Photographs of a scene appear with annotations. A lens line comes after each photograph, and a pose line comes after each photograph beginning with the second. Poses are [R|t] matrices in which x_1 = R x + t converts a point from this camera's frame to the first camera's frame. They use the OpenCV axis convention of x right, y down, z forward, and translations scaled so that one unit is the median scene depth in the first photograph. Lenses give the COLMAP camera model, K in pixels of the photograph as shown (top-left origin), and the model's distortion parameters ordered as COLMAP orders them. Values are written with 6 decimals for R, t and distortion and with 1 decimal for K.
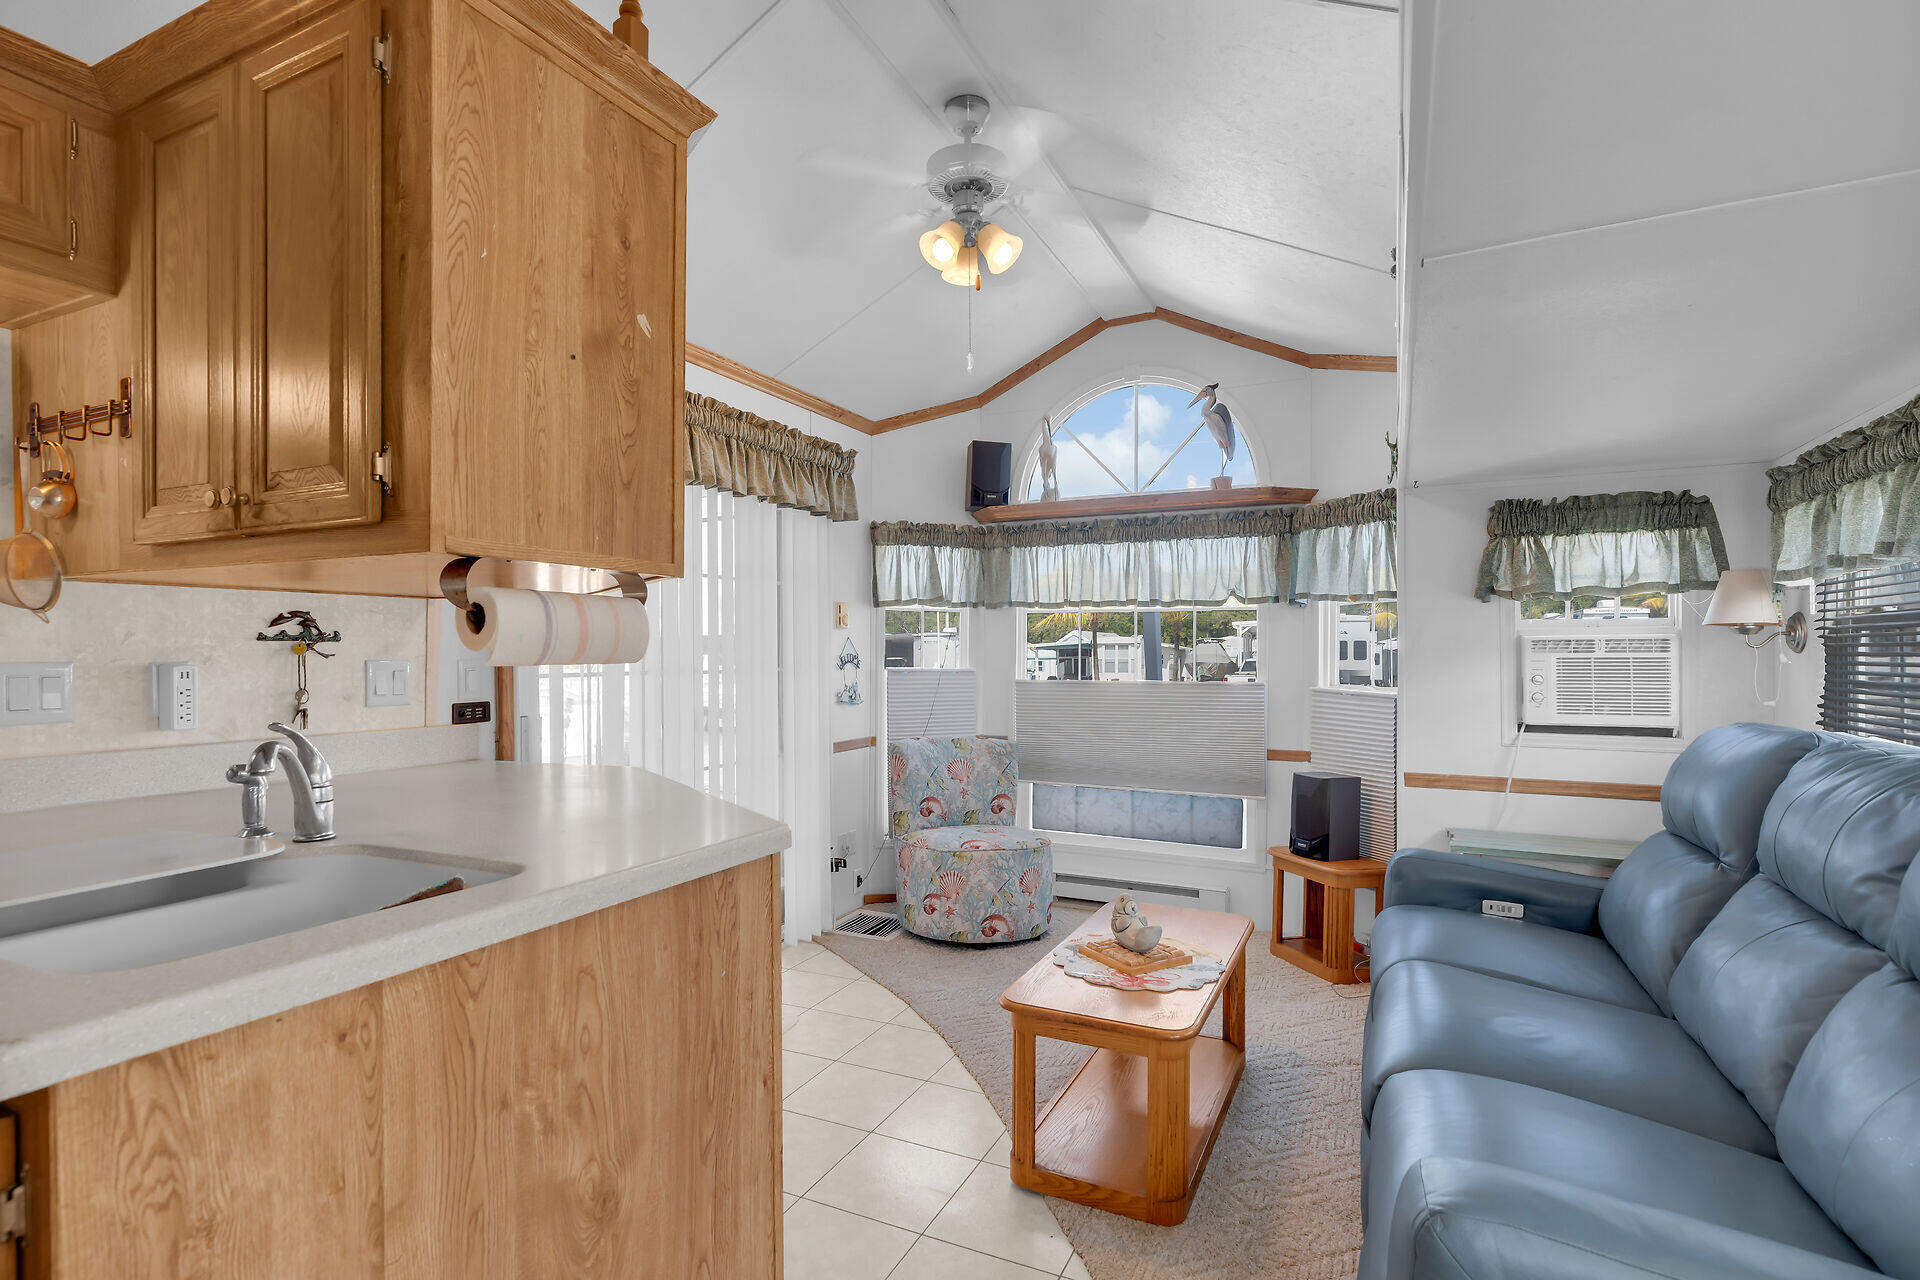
lens RADIAL K [[888.8, 0, 970.6], [0, 888.8, 635.4], [0, 0, 1]] dist [-0.006324, 0.000431]
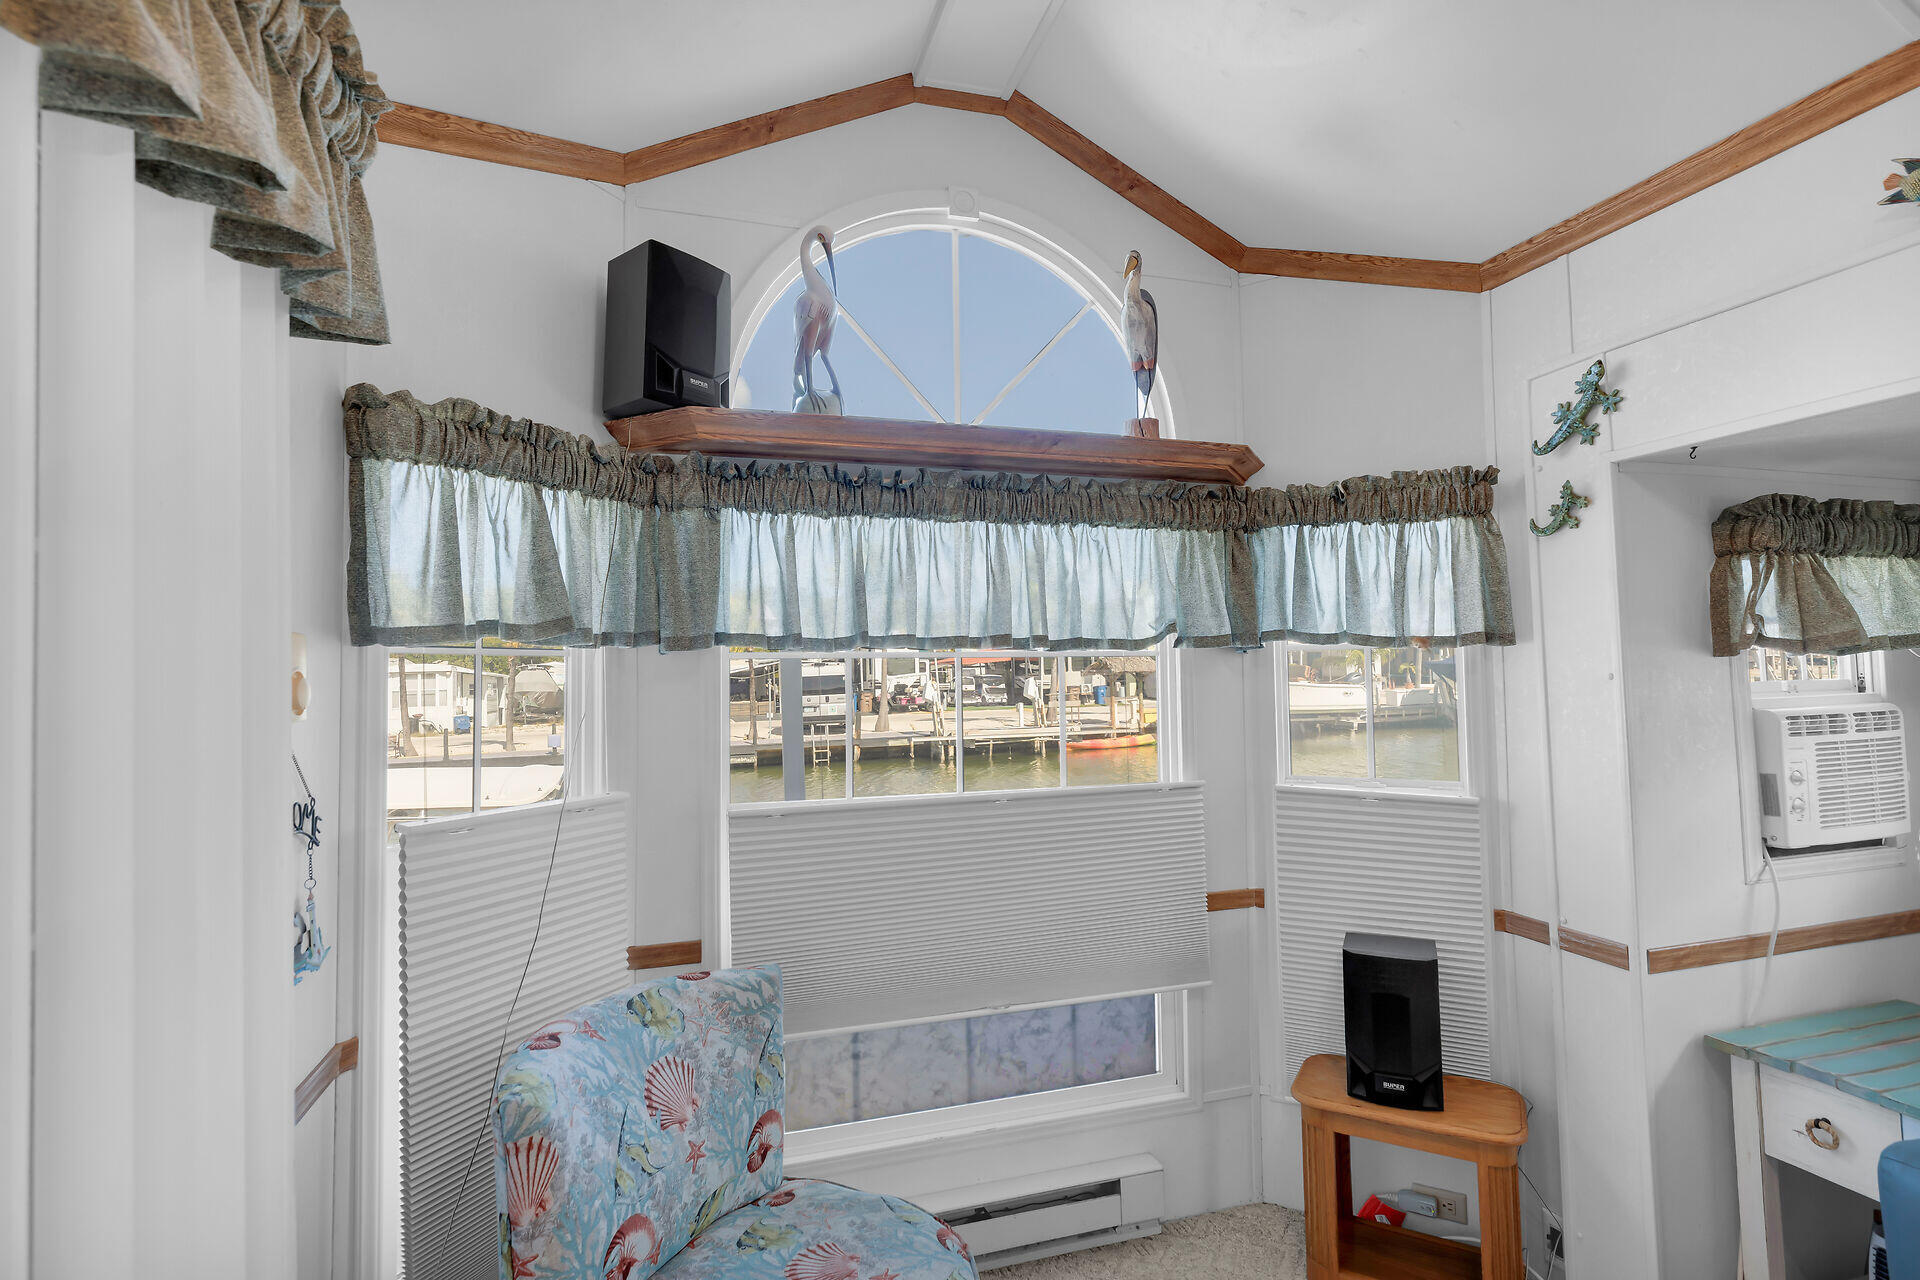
lens RADIAL K [[888.8, 0, 970.6], [0, 888.8, 635.4], [0, 0, 1]] dist [-0.006324, 0.000431]
pose [[0.741813, 0.013785, 0.670466, -0.163367], [0.004260, 0.999672, -0.025267, -0.026772], [-0.670594, 0.021599, 0.741510, 0.618020]]
